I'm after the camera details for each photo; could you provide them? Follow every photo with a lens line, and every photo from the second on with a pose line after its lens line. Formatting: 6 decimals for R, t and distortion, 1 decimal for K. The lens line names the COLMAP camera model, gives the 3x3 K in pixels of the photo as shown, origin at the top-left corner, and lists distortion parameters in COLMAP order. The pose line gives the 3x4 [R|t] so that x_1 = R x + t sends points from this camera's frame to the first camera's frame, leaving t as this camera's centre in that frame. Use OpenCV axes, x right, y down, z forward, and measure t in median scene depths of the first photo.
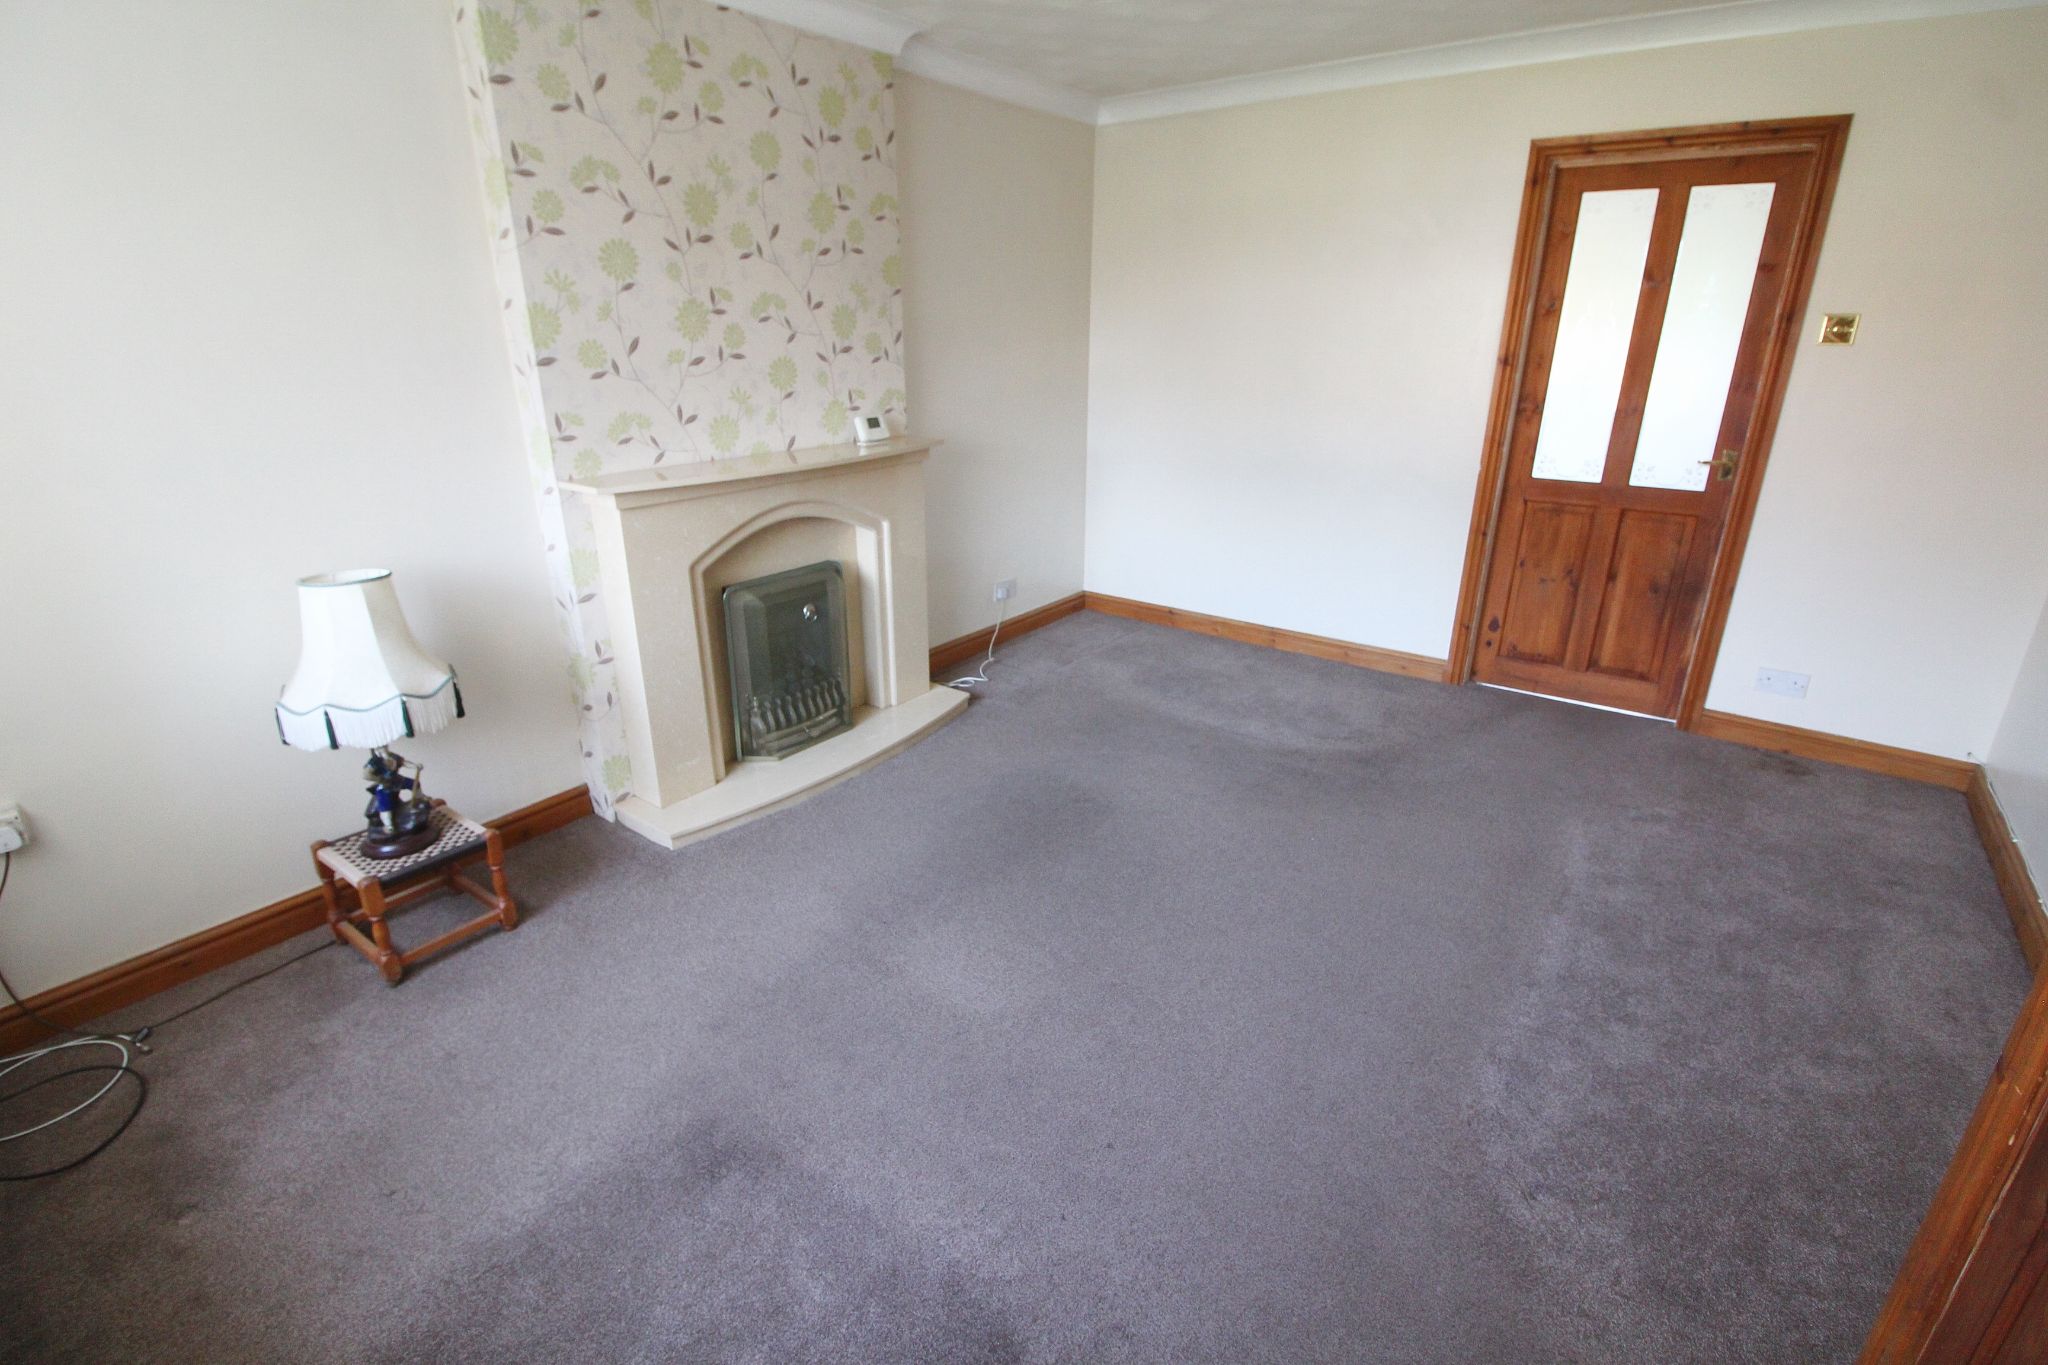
lens RADIAL K [[945.2, 0, 1015.3], [0, 945.2, 668.0], [0, 0, 1]] dist [-0.001283, -0.013882]
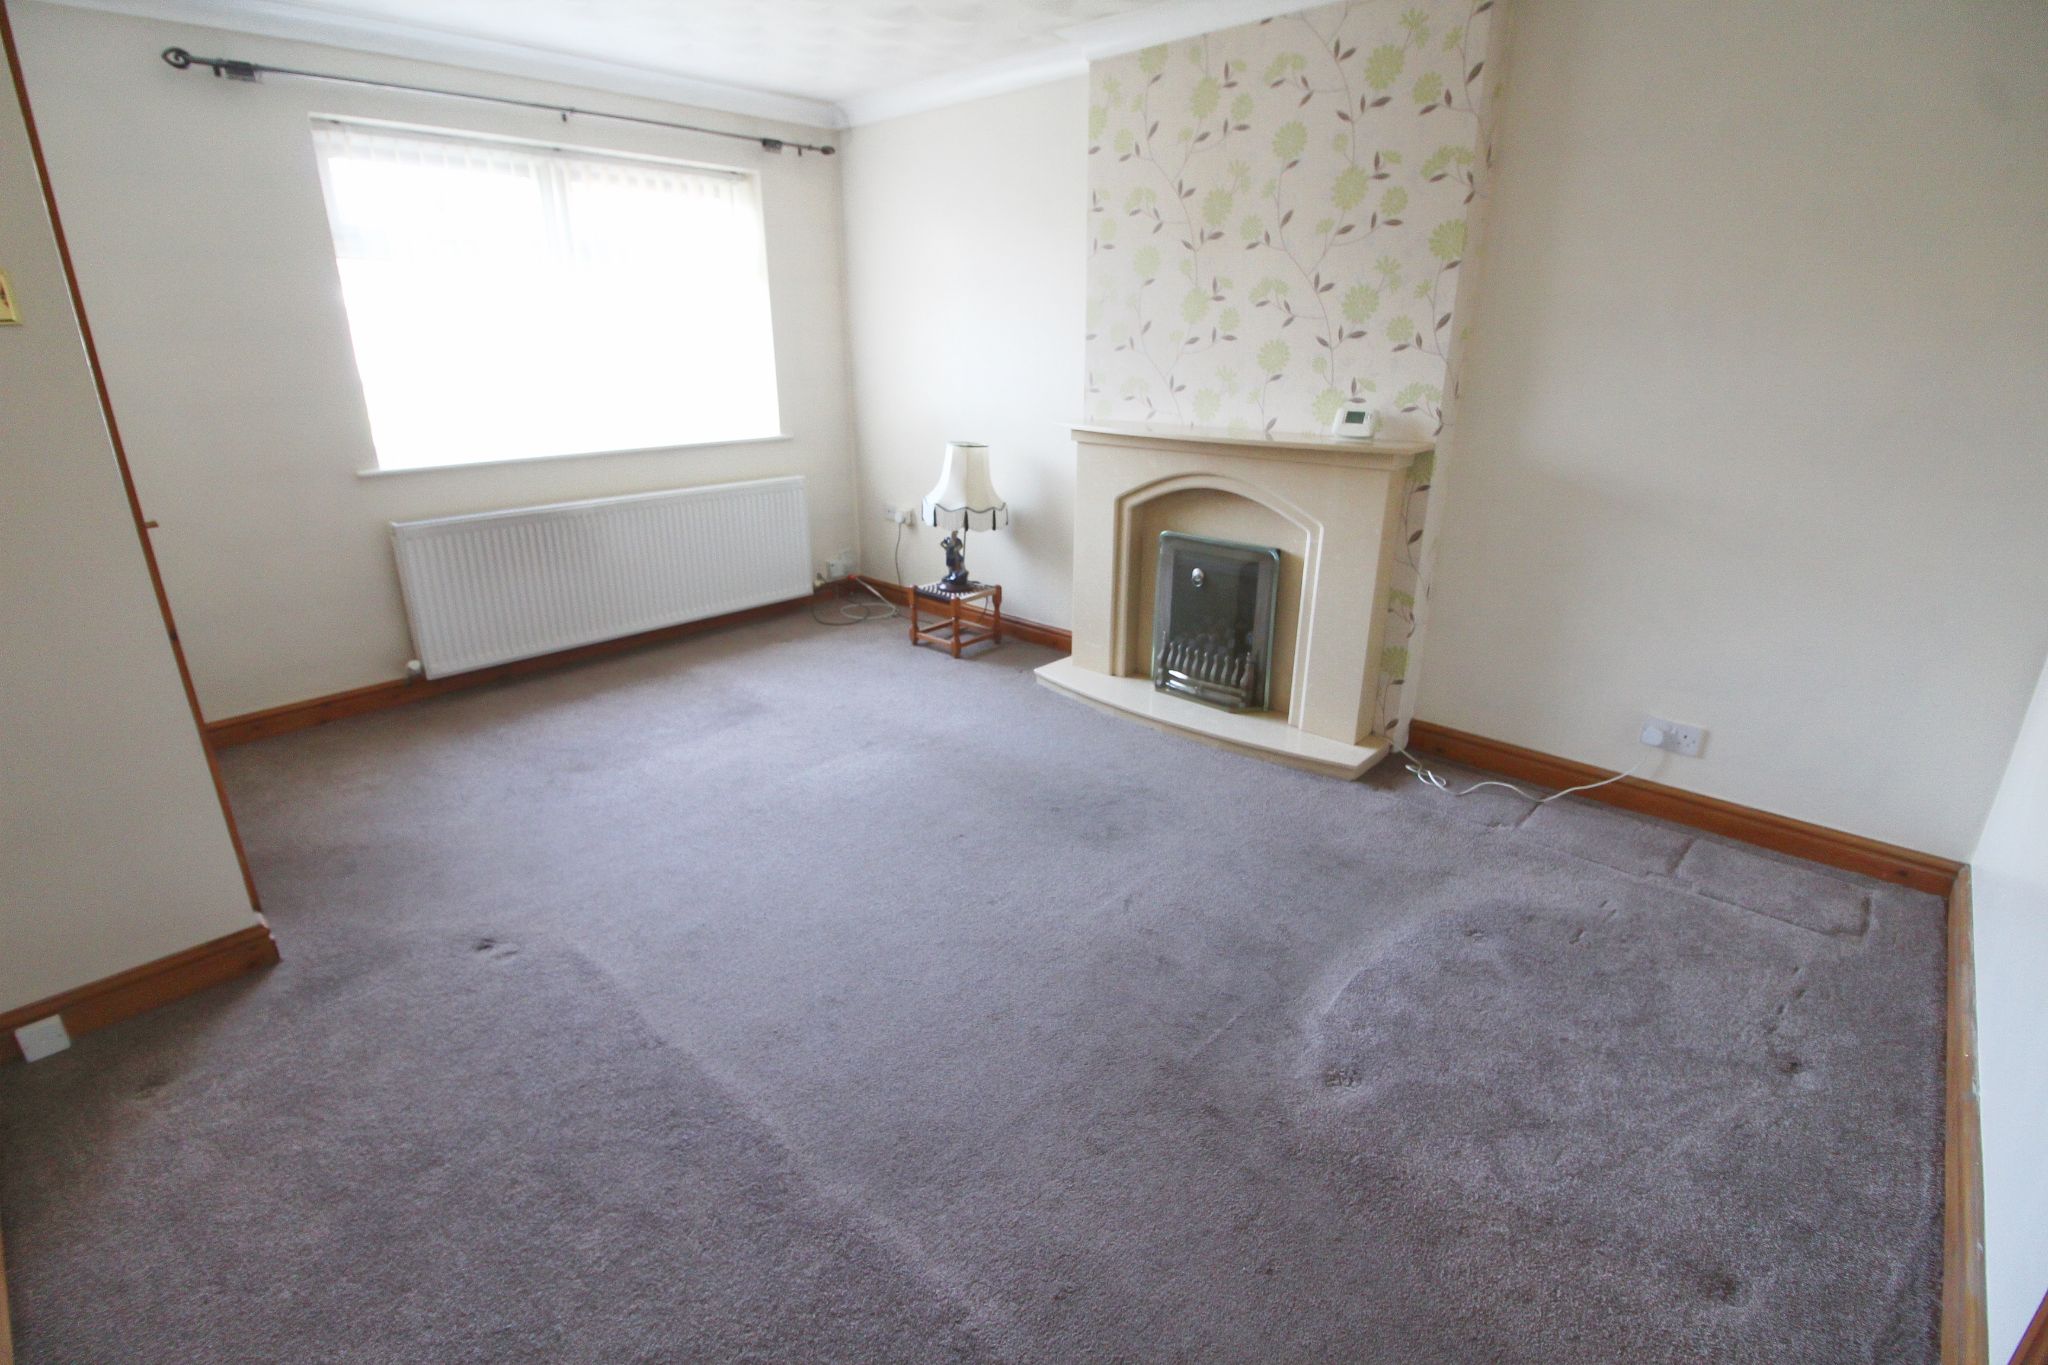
lens RADIAL K [[945.2, 0, 1015.3], [0, 945.2, 668.0], [0, 0, 1]] dist [-0.001283, -0.013882]
pose [[-0.101880, 0.326898, -0.939552, 0.891059], [-0.342789, 0.875087, 0.341639, -0.277672], [0.933871, 0.356875, 0.022903, 0.860190]]
